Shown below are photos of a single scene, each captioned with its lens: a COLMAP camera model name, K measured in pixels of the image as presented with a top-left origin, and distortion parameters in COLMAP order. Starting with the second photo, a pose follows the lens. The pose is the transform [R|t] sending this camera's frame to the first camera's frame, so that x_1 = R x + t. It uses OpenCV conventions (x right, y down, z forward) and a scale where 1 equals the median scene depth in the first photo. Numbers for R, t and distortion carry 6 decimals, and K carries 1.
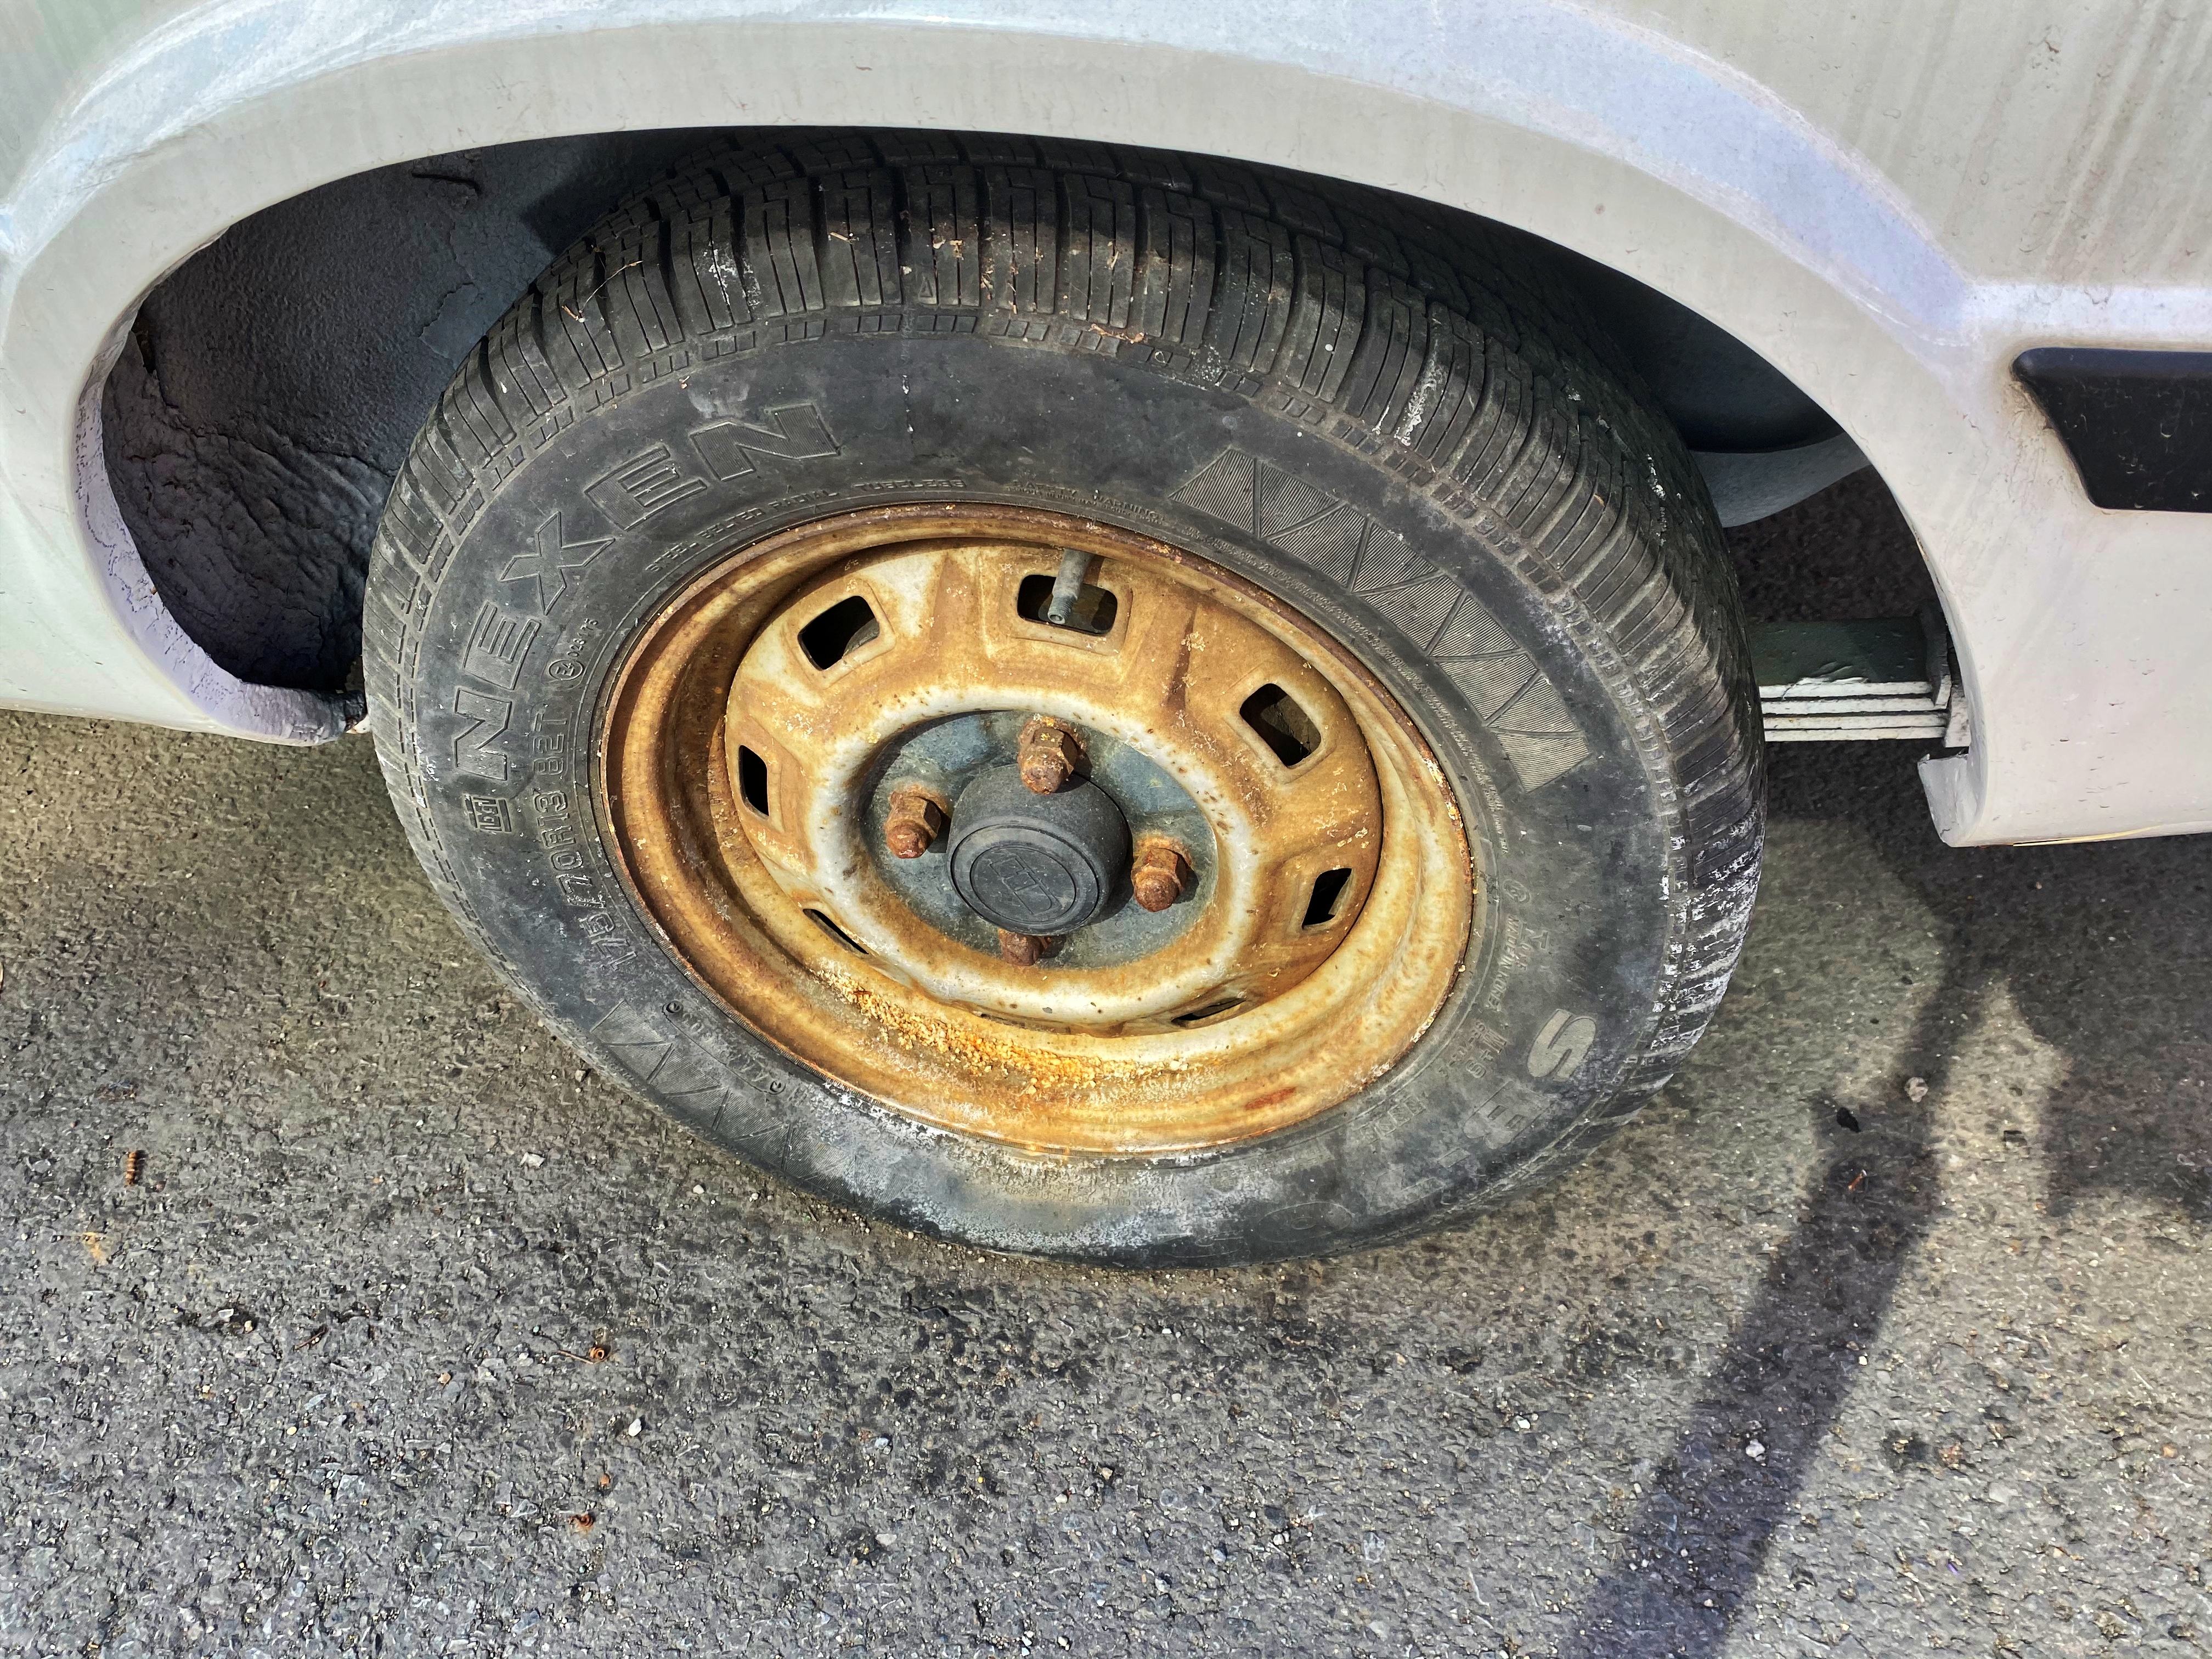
lens RADIAL K [[1708.8, 0, 1106.0], [0, 1708.8, 829.5], [0, 0, 1]] dist [0.001848, 0.004252]
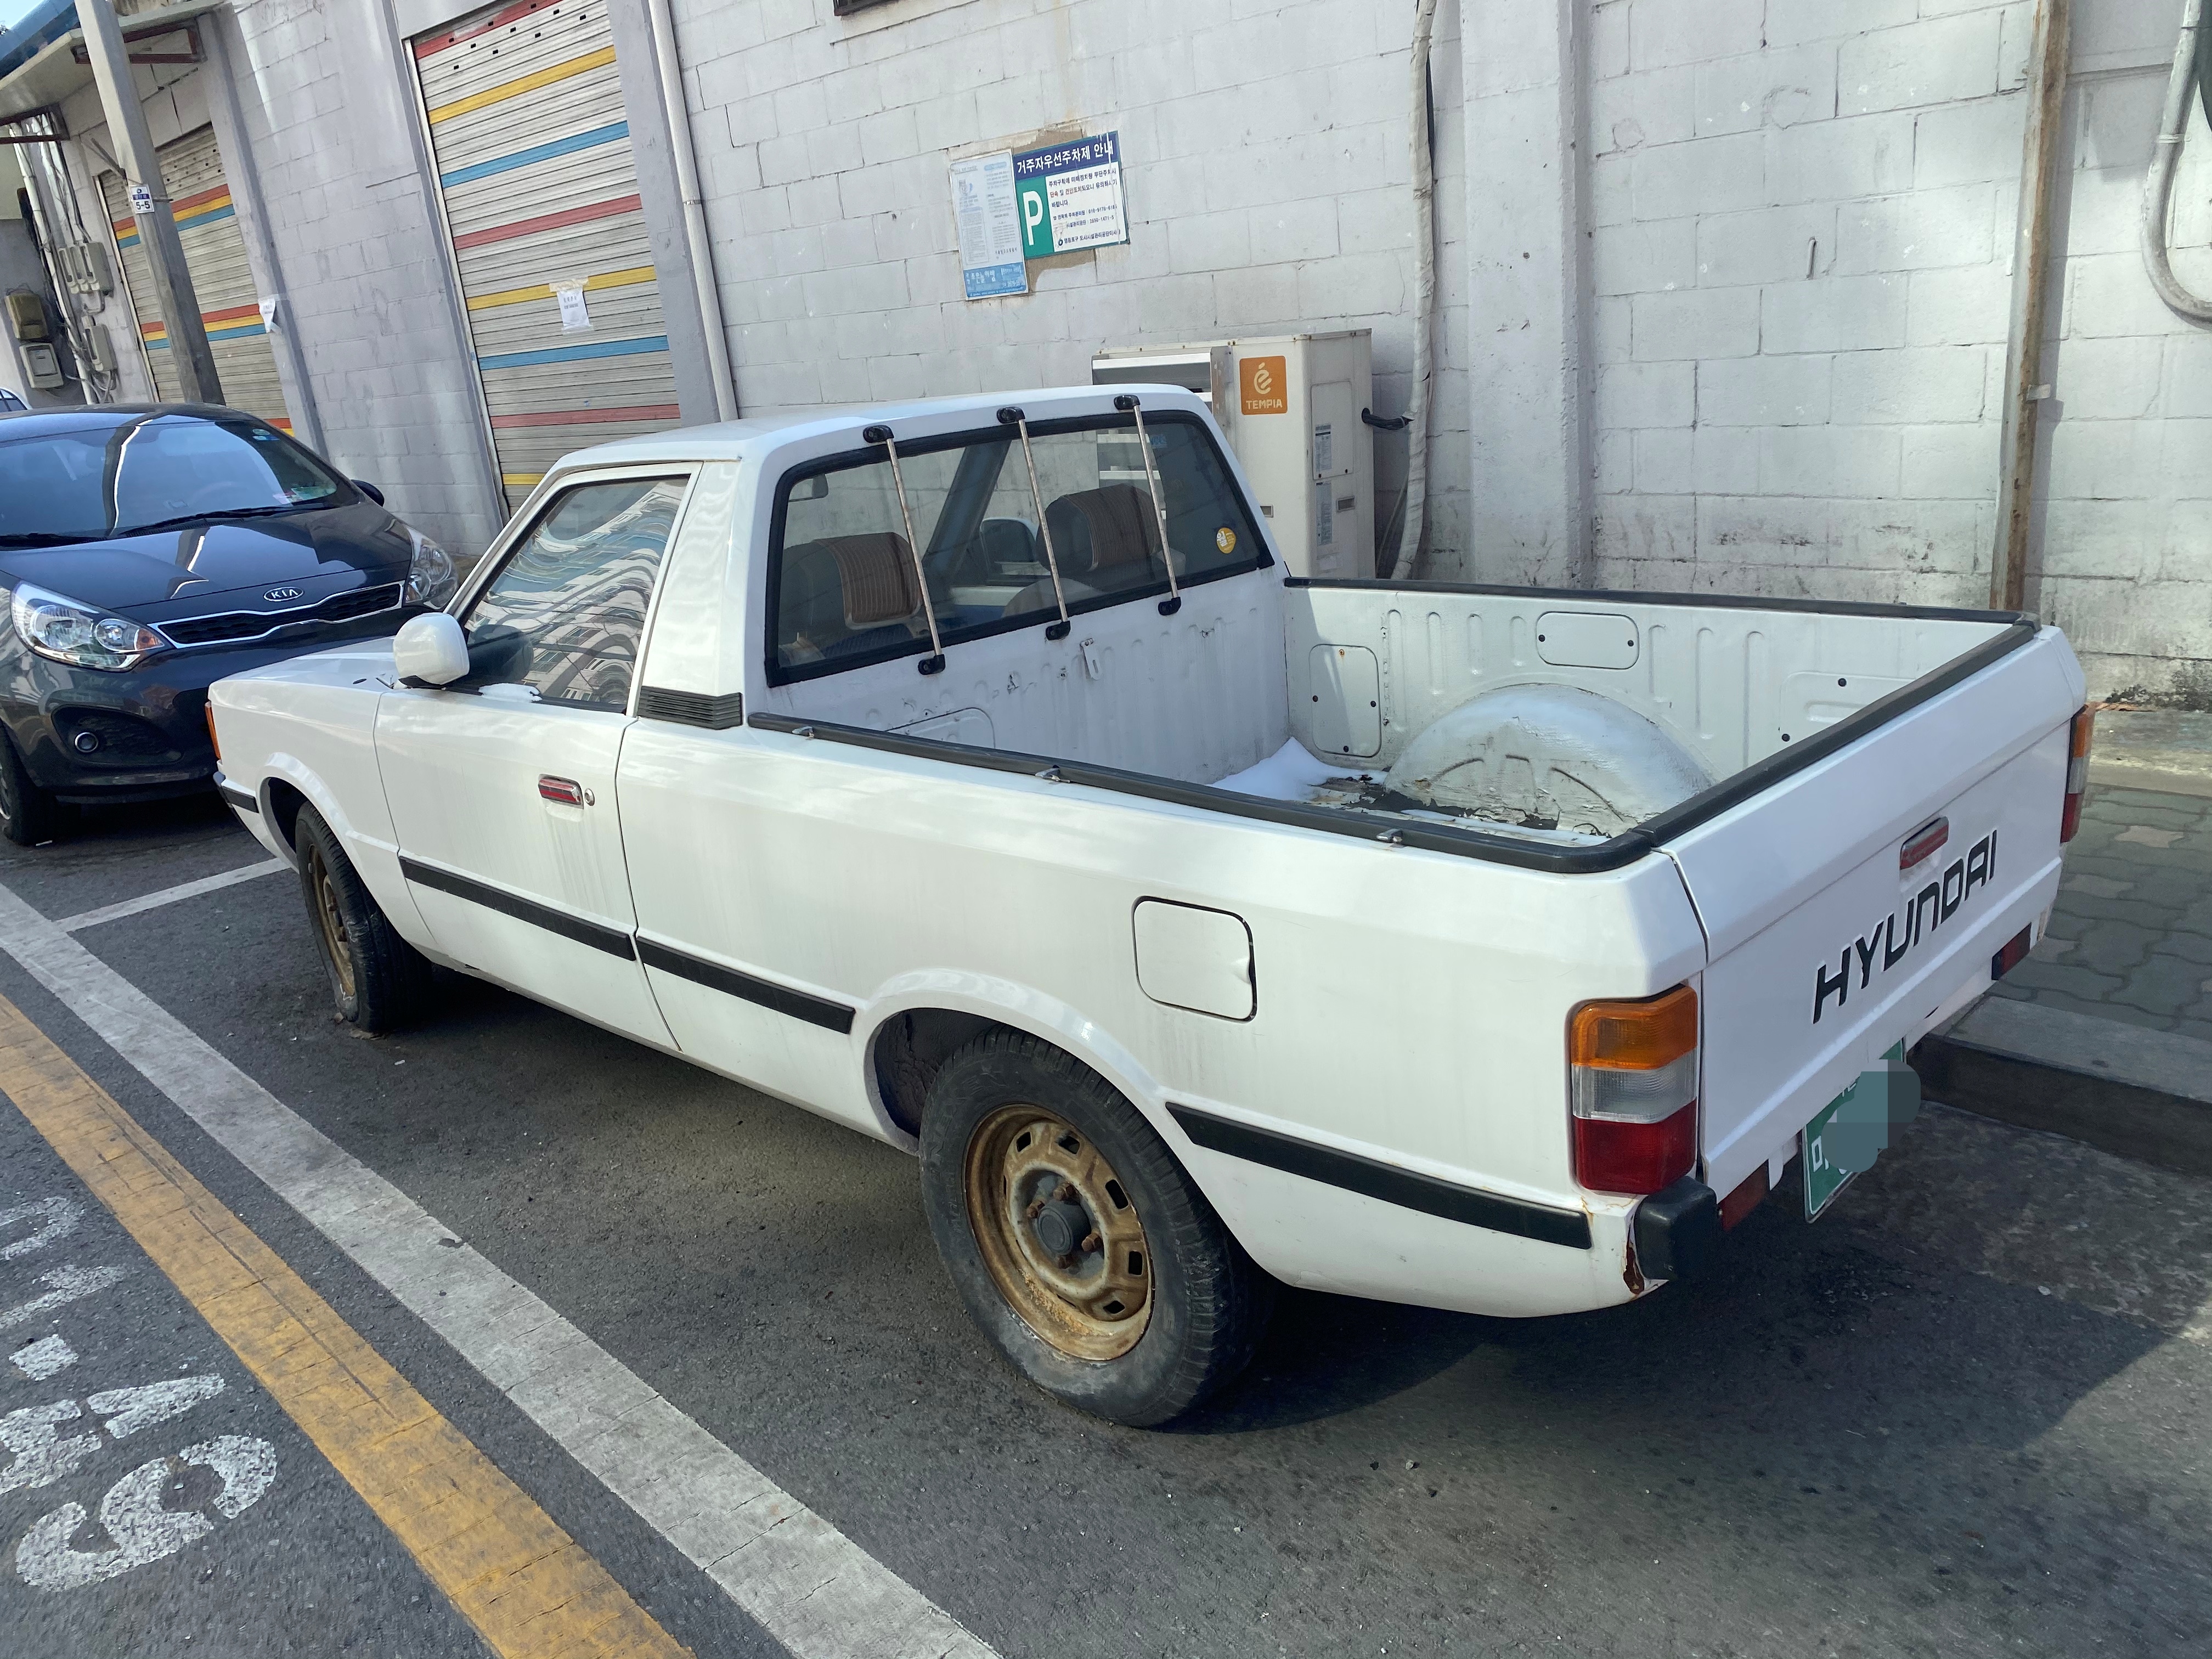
lens RADIAL K [[1641.8, 0, 1106.0], [0, 1641.8, 829.5], [0, 0, 1]] dist [0.014581, -0.002603]
pose [[0.834613, 0.103396, -0.541045, 1.738274], [-0.344061, 0.864906, -0.365459, 0.503954], [0.430166, 0.491170, 0.757436, -1.815118]]
